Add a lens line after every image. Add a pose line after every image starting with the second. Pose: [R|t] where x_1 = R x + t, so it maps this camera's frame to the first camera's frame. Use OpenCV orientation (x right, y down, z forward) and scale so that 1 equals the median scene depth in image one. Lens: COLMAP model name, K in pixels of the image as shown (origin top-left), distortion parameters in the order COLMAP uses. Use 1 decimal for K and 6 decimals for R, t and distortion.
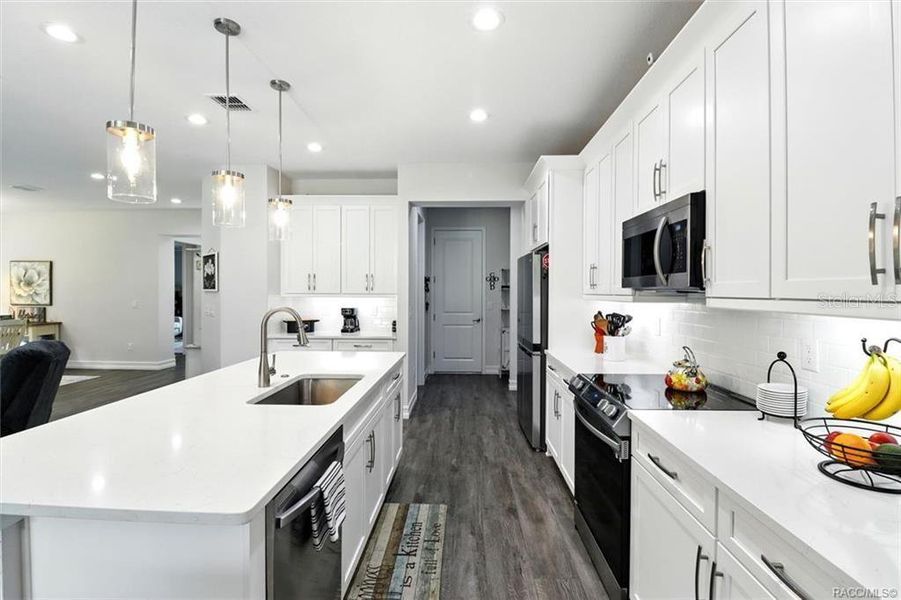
lens RADIAL K [[423.9, 0, 452.9], [0, 423.9, 297.9], [0, 0, 1]] dist [-0.005338, -0.007363]
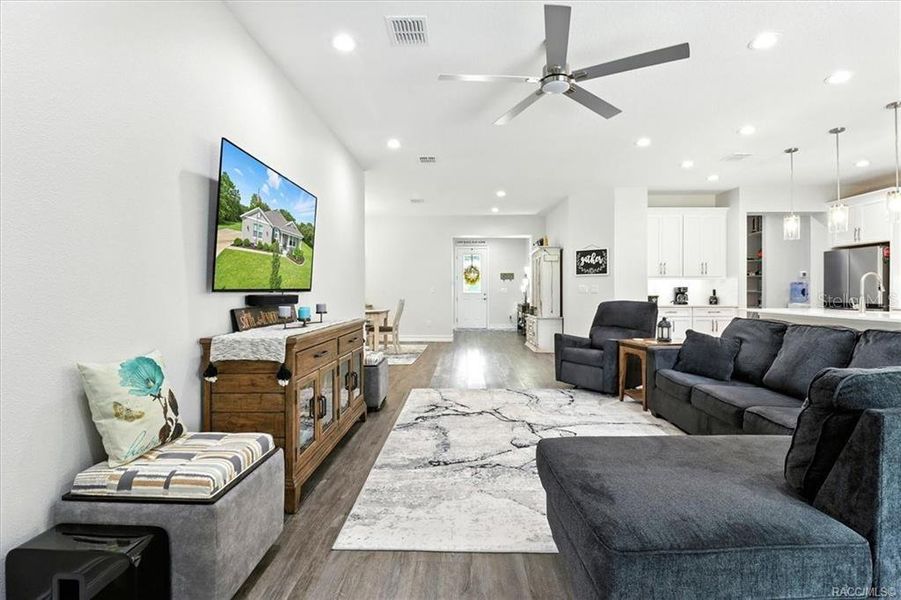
lens RADIAL K [[423.9, 0, 454.4], [0, 423.9, 293.1], [0, 0, 1]] dist [-0.005338, -0.007363]
pose [[0.999899, -0.007255, 0.012184, -1.040406], [0.007359, 0.999937, -0.008493, 0.051419], [-0.012121, 0.008582, 0.999890, -0.410485]]
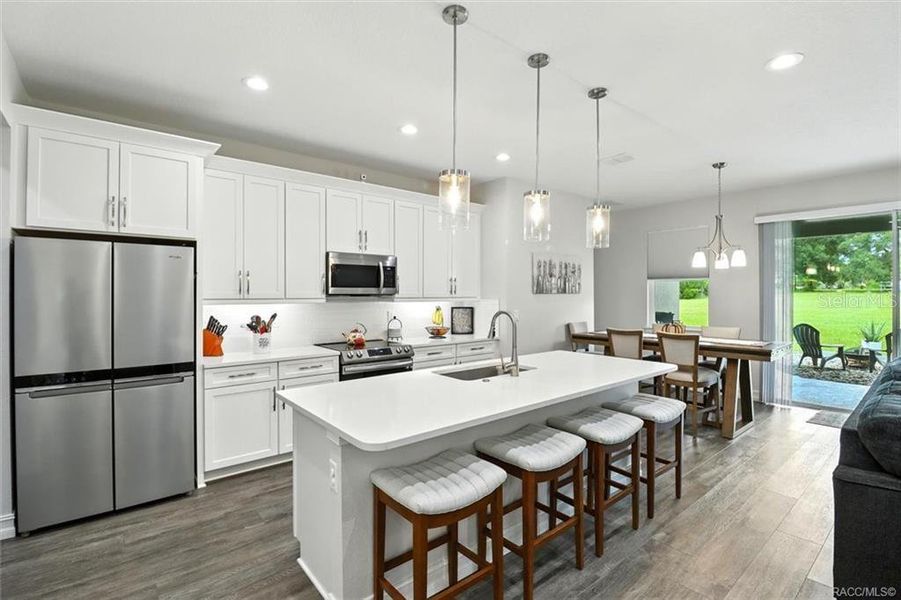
lens RADIAL K [[423.9, 0, 456.8], [0, 423.9, 294.1], [0, 0, 1]] dist [-0.005338, -0.007363]
pose [[-0.671865, -0.004054, 0.740662, -0.540403], [0.007644, 0.999894, 0.012407, -0.018818], [-0.740634, 0.013997, -0.671763, 0.847786]]
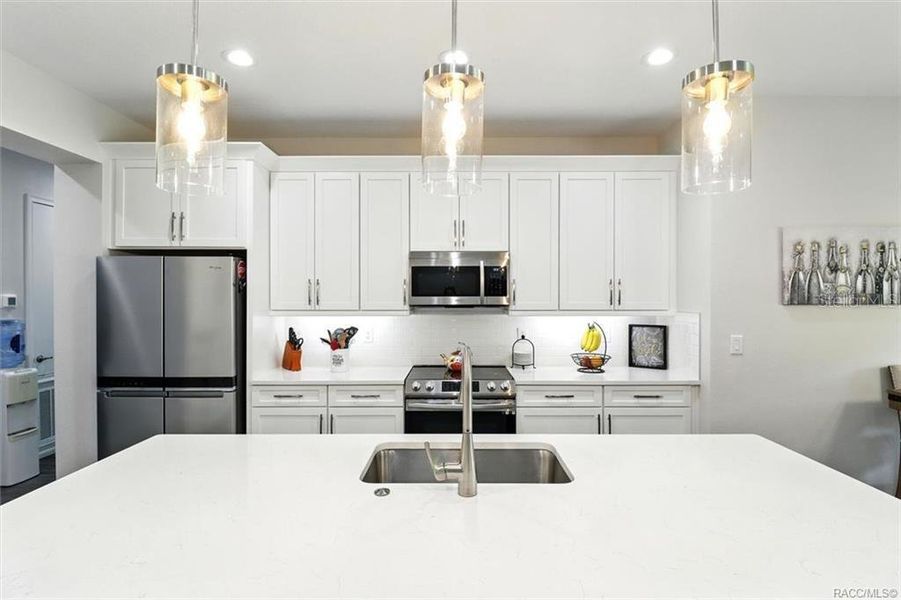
lens RADIAL K [[423.9, 0, 458.8], [0, 423.9, 297.2], [0, 0, 1]] dist [-0.005338, -0.007363]
pose [[-0.034643, -0.000353, 0.999400, -0.425071], [0.014028, 0.999901, 0.000839, -0.021821], [-0.999301, 0.014049, -0.034635, 0.444727]]
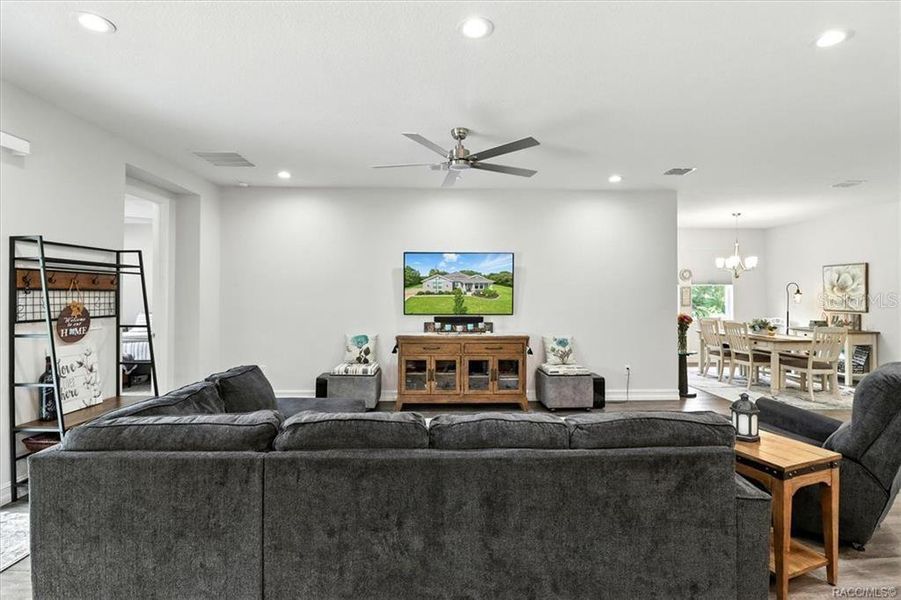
lens RADIAL K [[423.9, 0, 456.9], [0, 423.9, 285.0], [0, 0, 1]] dist [-0.005338, -0.007363]
pose [[0.068793, -0.030495, -0.997165, -0.180354], [-0.013943, 0.999406, -0.031525, -0.000089], [0.997534, 0.016072, 0.068327, 0.092293]]
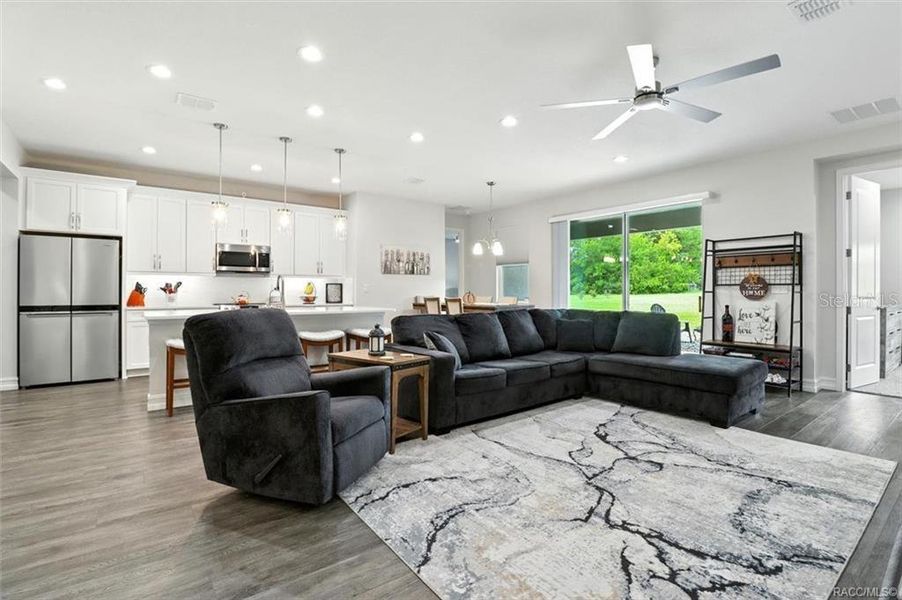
lens RADIAL K [[424.4, 0, 456.5], [0, 424.4, 289.5], [0, 0, 1]] dist [-0.005338, -0.007363]
pose [[-0.640560, -0.003681, 0.767899, -1.191667], [0.005892, 0.999936, 0.009709, 0.036930], [-0.767885, 0.010744, -0.640497, 0.751083]]
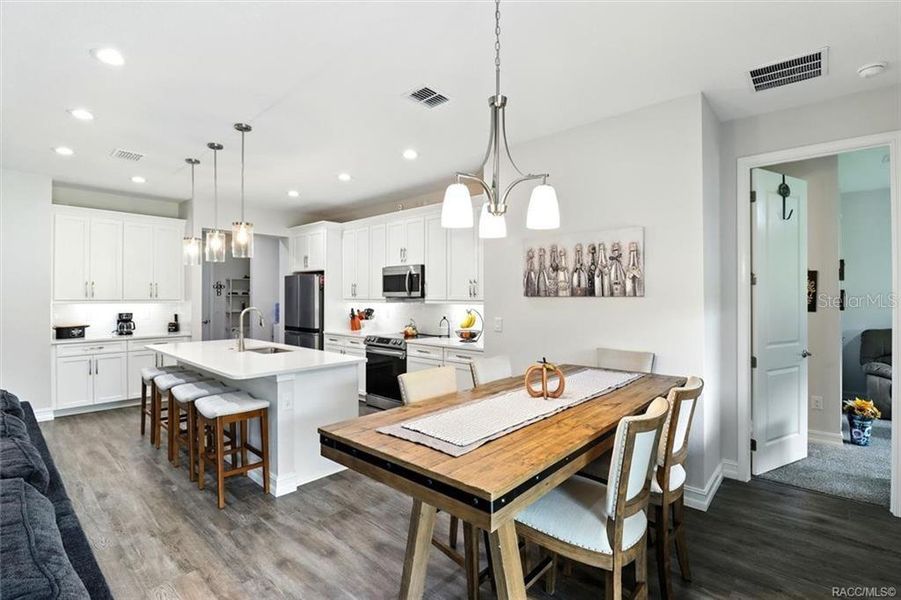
lens RADIAL K [[423.9, 0, 453.8], [0, 423.9, 295.2], [0, 0, 1]] dist [-0.005338, -0.007363]
pose [[0.645690, -0.001150, 0.763599, -0.543340], [0.011810, 0.999894, -0.008481, -0.003204], [-0.763508, 0.014495, 0.645635, -0.382128]]
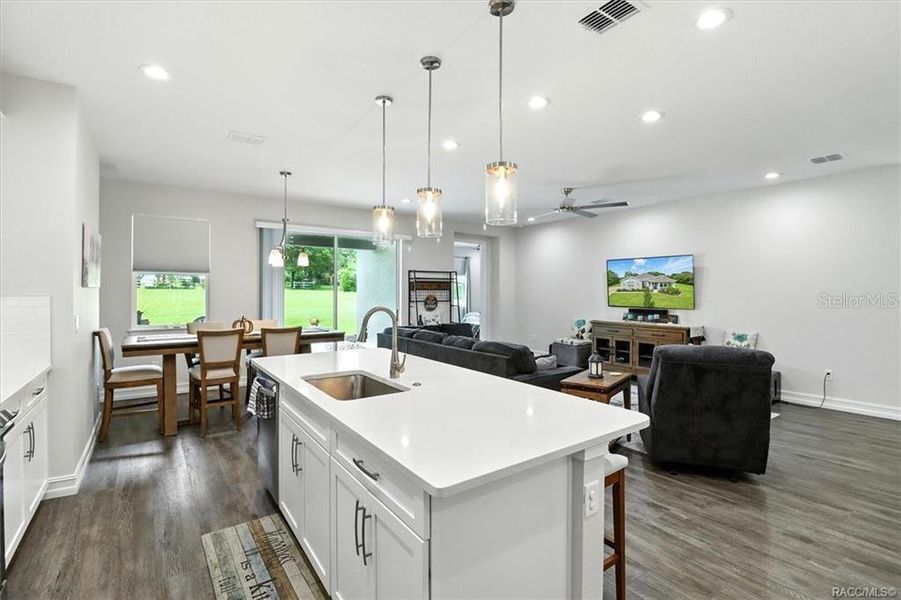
lens RADIAL K [[423.9, 0, 445.6], [0, 423.9, 293.8], [0, 0, 1]] dist [-0.005338, -0.007363]
pose [[-0.795325, -0.002337, -0.606178, 0.063963], [-0.014866, 0.999767, 0.015651, -0.014584], [0.606000, 0.021460, -0.795175, 0.862782]]
